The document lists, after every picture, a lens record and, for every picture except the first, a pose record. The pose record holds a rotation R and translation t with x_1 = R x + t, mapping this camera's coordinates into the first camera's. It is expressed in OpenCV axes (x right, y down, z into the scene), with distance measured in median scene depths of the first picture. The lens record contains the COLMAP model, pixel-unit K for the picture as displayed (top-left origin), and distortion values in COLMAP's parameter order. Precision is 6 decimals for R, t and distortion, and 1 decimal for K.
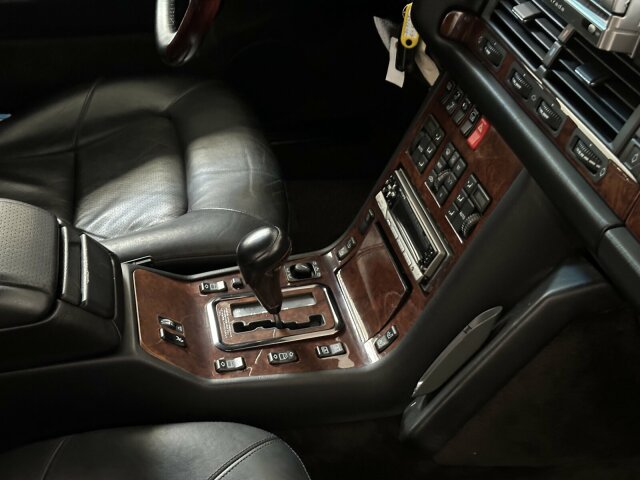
lens RADIAL K [[896.7, 0, 321.1], [0, 896.7, 240.8], [0, 0, 1]] dist [0.247054, 0.000000]
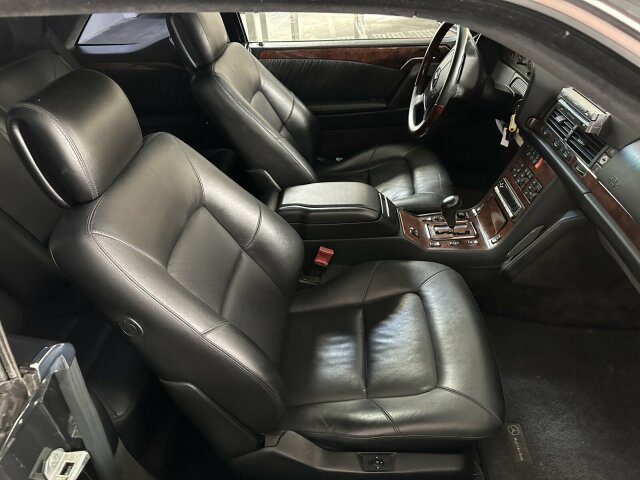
lens RADIAL K [[433.9, 0, 320.1], [0, 433.9, 226.1], [0, 0, 1]] dist [0.012821, -0.006521]
pose [[0.956418, 0.067469, -0.284099, -0.063265], [-0.067386, 0.997676, 0.010076, 0.091767], [0.284119, 0.009507, 0.958742, -0.388648]]
